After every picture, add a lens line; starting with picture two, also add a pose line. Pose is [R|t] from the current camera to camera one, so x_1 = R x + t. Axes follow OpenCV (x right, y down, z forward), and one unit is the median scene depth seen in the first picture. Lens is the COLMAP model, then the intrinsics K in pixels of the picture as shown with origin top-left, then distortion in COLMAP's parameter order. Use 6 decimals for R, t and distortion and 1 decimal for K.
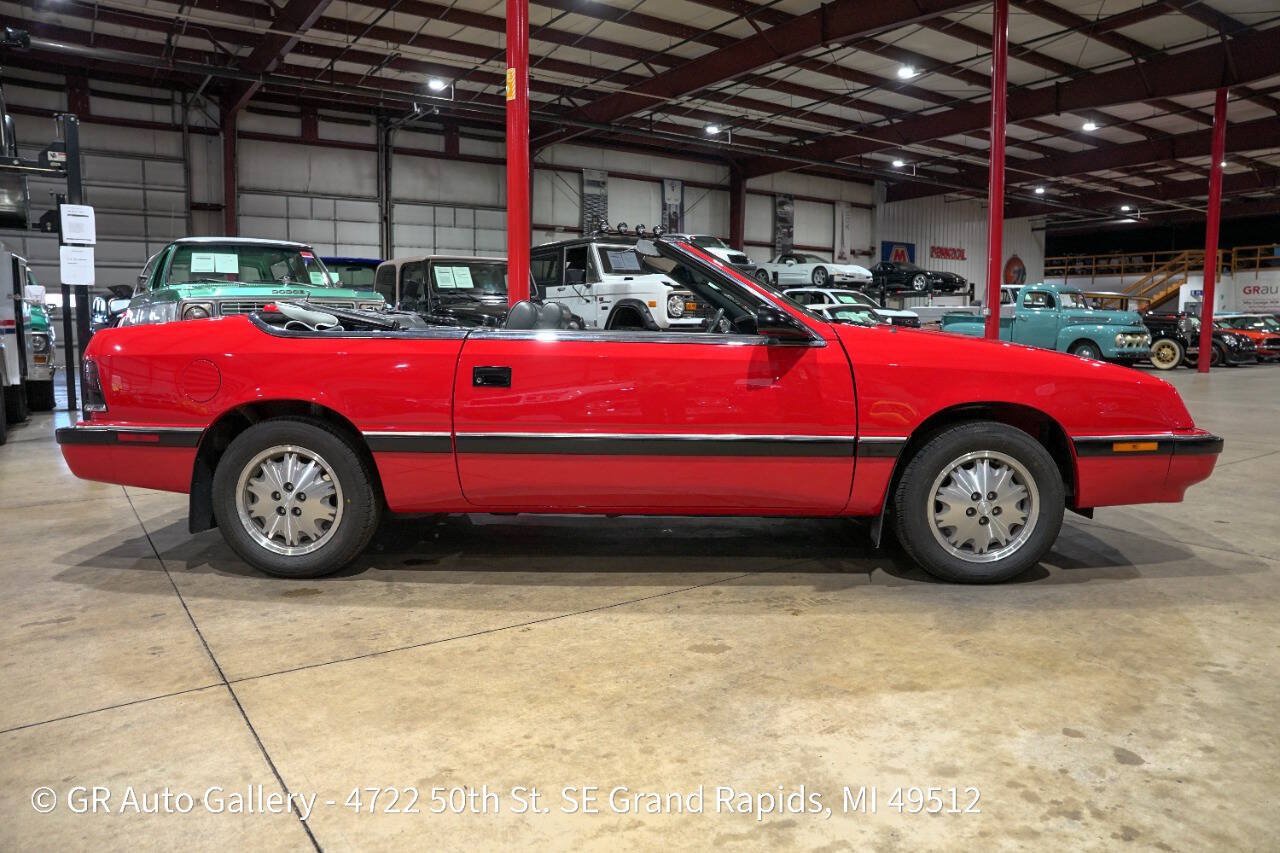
lens RADIAL K [[876.1, 0, 642.3], [0, 876.1, 426.5], [0, 0, 1]] dist [-0.143230, 0.112990]
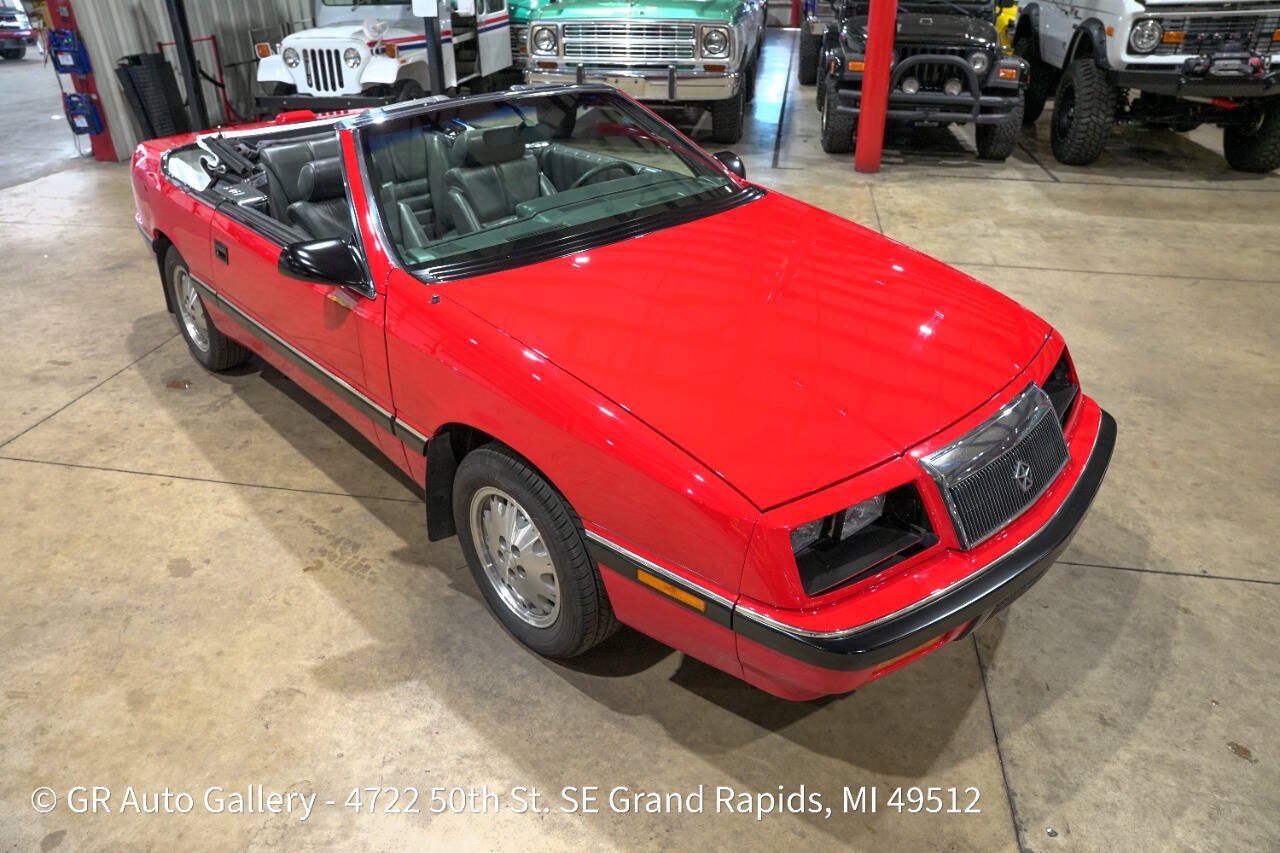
lens RADIAL K [[876.1, 0, 642.3], [0, 876.1, 426.5], [0, 0, 1]] dist [-0.143230, 0.112990]
pose [[0.705458, 0.341976, -0.620792, 0.141166], [-0.075040, 0.907010, 0.414370, -0.051335], [0.704768, -0.245736, 0.665519, 0.094476]]
